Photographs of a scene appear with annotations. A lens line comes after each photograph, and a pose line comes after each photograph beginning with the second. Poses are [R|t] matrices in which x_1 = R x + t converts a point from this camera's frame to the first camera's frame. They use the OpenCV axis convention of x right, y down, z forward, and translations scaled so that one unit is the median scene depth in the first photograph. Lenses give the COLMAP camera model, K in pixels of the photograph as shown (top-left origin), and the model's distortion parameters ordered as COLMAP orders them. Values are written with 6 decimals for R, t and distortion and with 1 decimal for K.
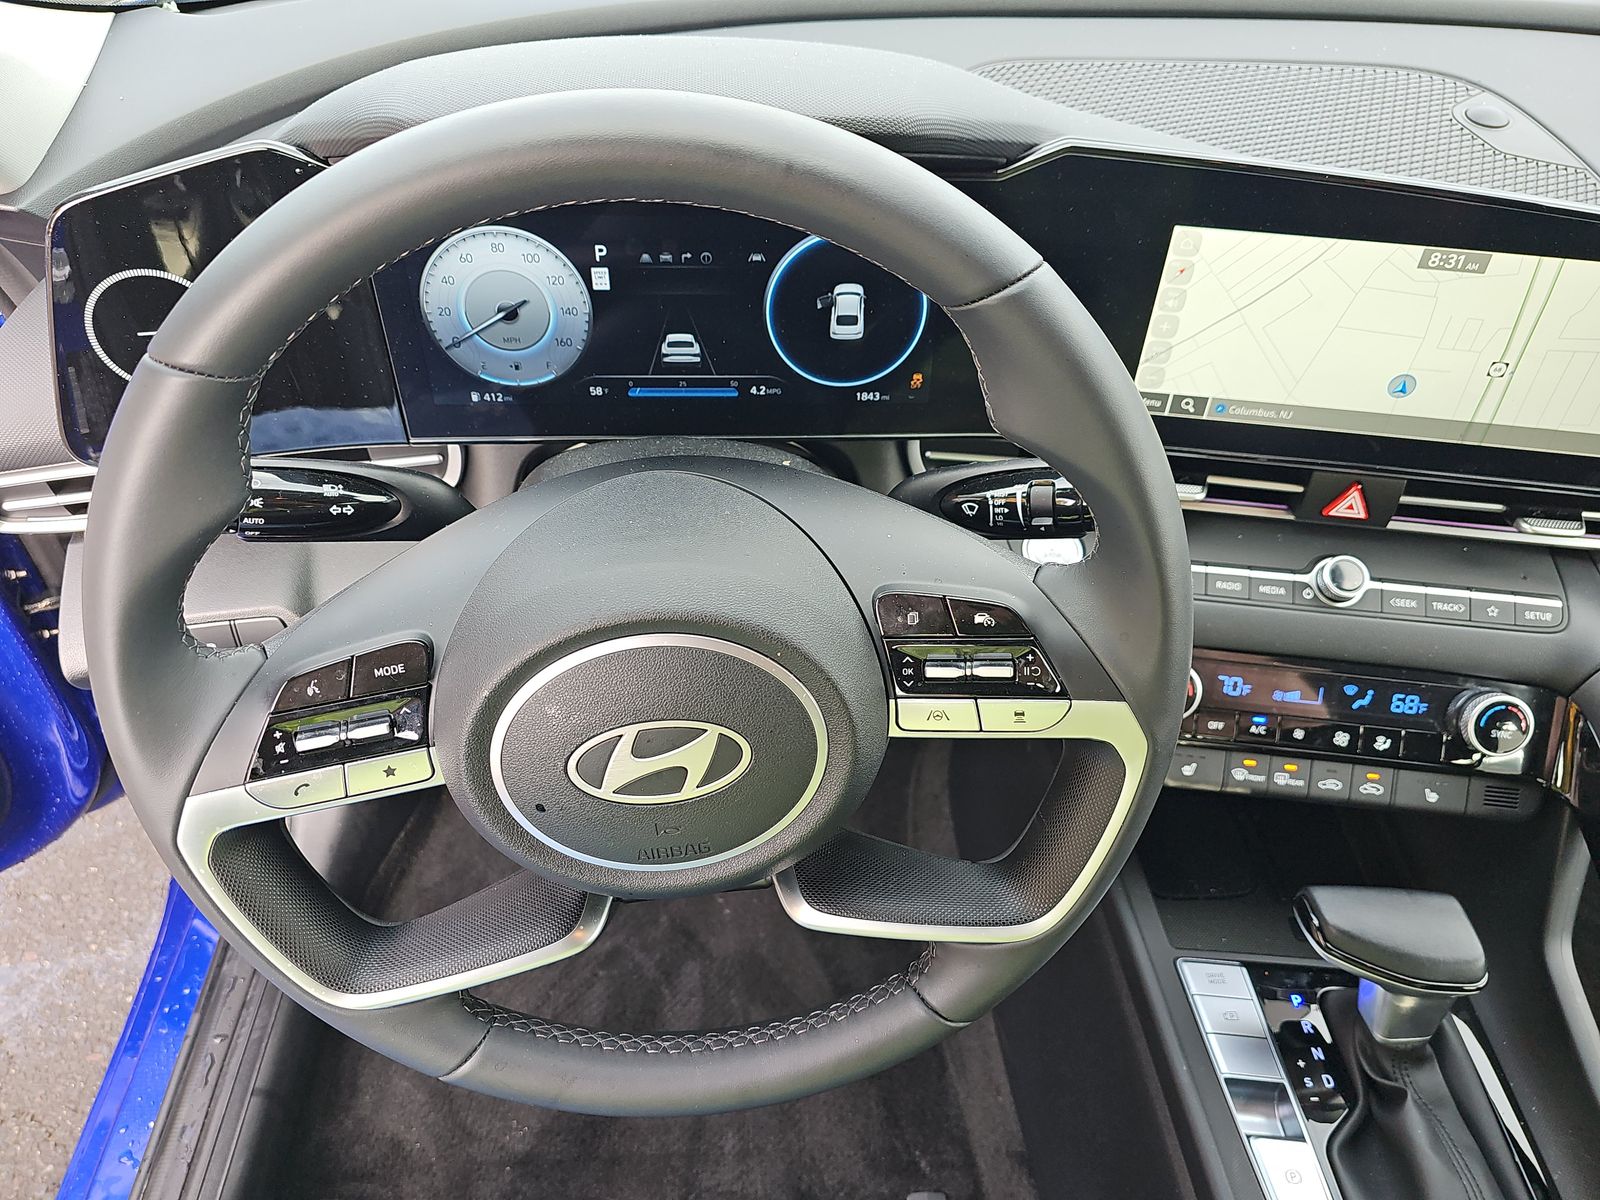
lens RADIAL K [[1080.7, 0, 800.0], [0, 1080.7, 600.0], [0, 0, 1]] dist [0.058843, -0.094707]
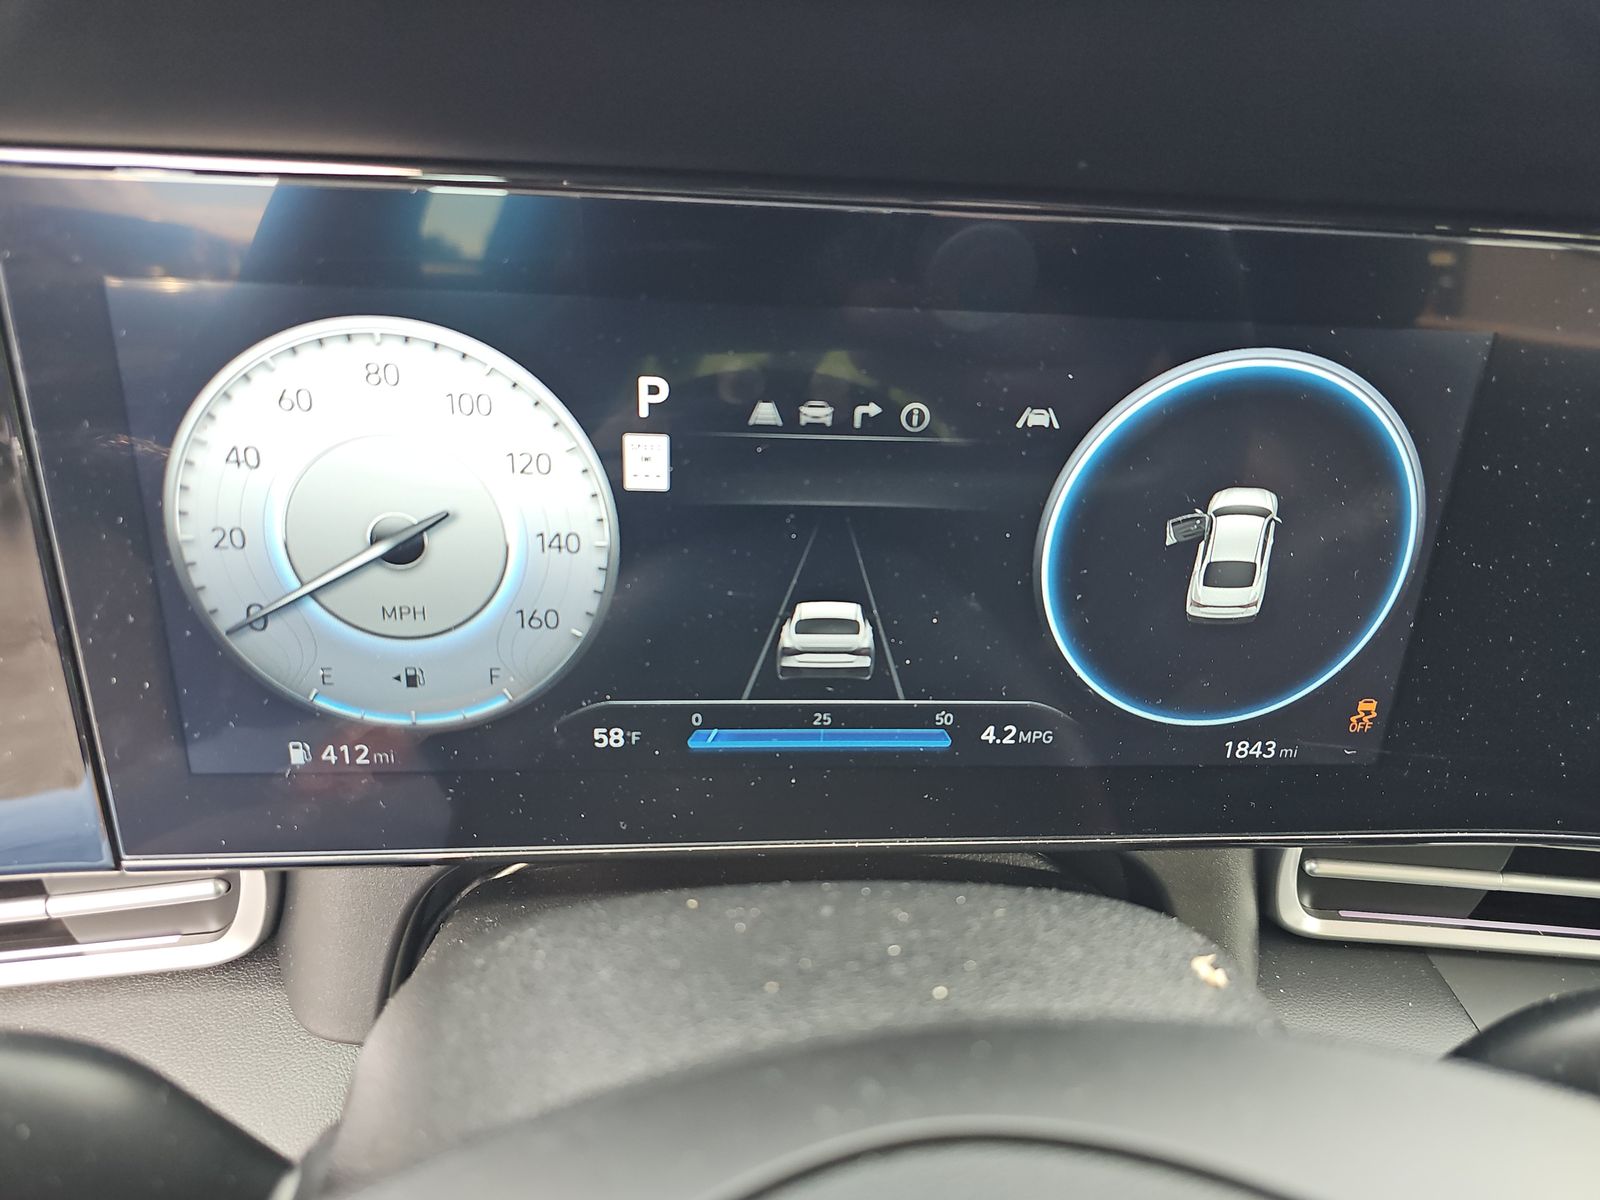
lens RADIAL K [[1080.7, 0, 800.0], [0, 1080.7, 600.0], [0, 0, 1]] dist [0.058843, -0.094707]
pose [[0.998639, 0.011335, 0.050914, -0.137570], [0.002320, 0.965487, -0.260440, -0.135862], [-0.052109, 0.260203, 0.964147, 0.590642]]
